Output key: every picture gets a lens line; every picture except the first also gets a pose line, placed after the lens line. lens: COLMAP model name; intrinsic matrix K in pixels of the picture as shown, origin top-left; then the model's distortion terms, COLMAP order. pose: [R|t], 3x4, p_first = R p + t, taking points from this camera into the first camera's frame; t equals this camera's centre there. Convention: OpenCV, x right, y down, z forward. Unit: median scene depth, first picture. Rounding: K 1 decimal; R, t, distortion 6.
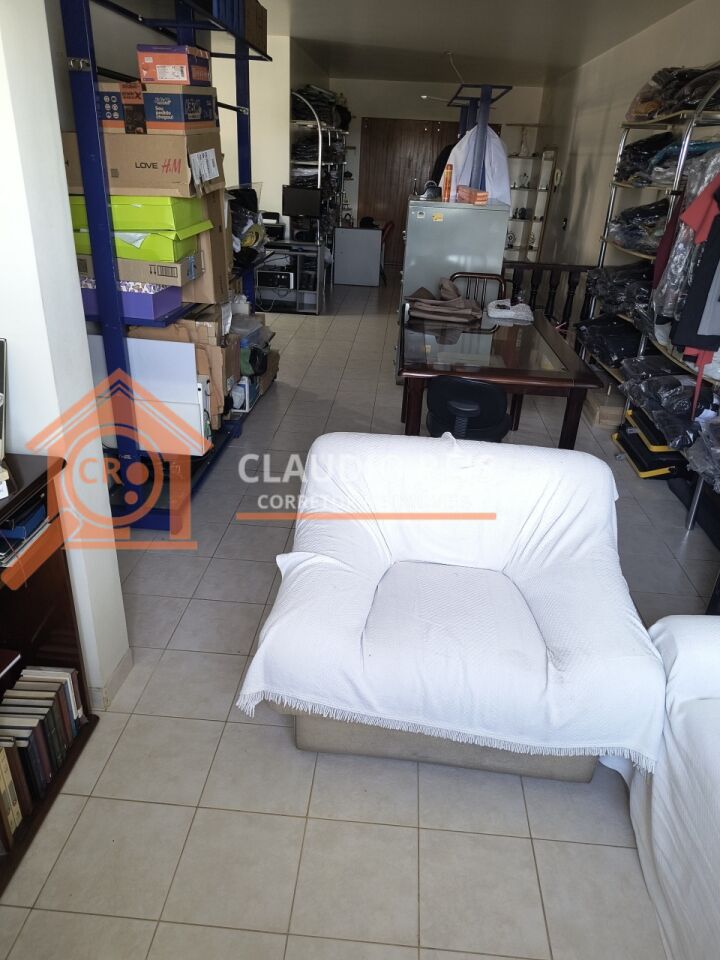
lens RADIAL K [[661.1, 0, 360.0], [0, 661.1, 480.0], [0, 0, 1]] dist [0.059032, -0.080571]
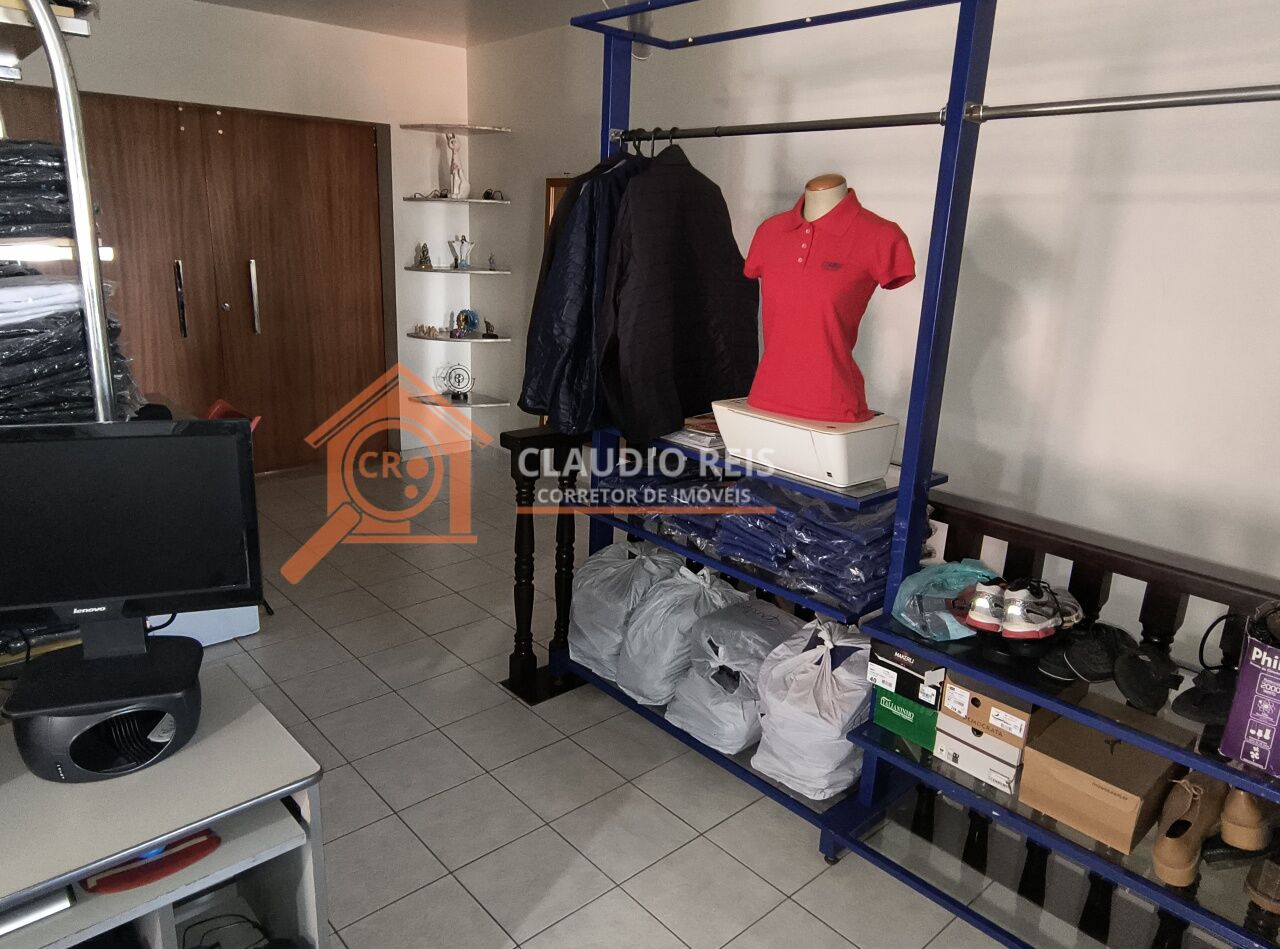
lens RADIAL K [[885.9, 0, 599.2], [0, 885.9, 475.7], [0, 0, 1]] dist [-0.002368, -0.001112]
pose [[0.713713, -0.217256, 0.665893, -0.129933], [0.308244, 0.951096, -0.020073, -0.370792], [-0.628967, 0.219584, 0.745777, 0.751517]]
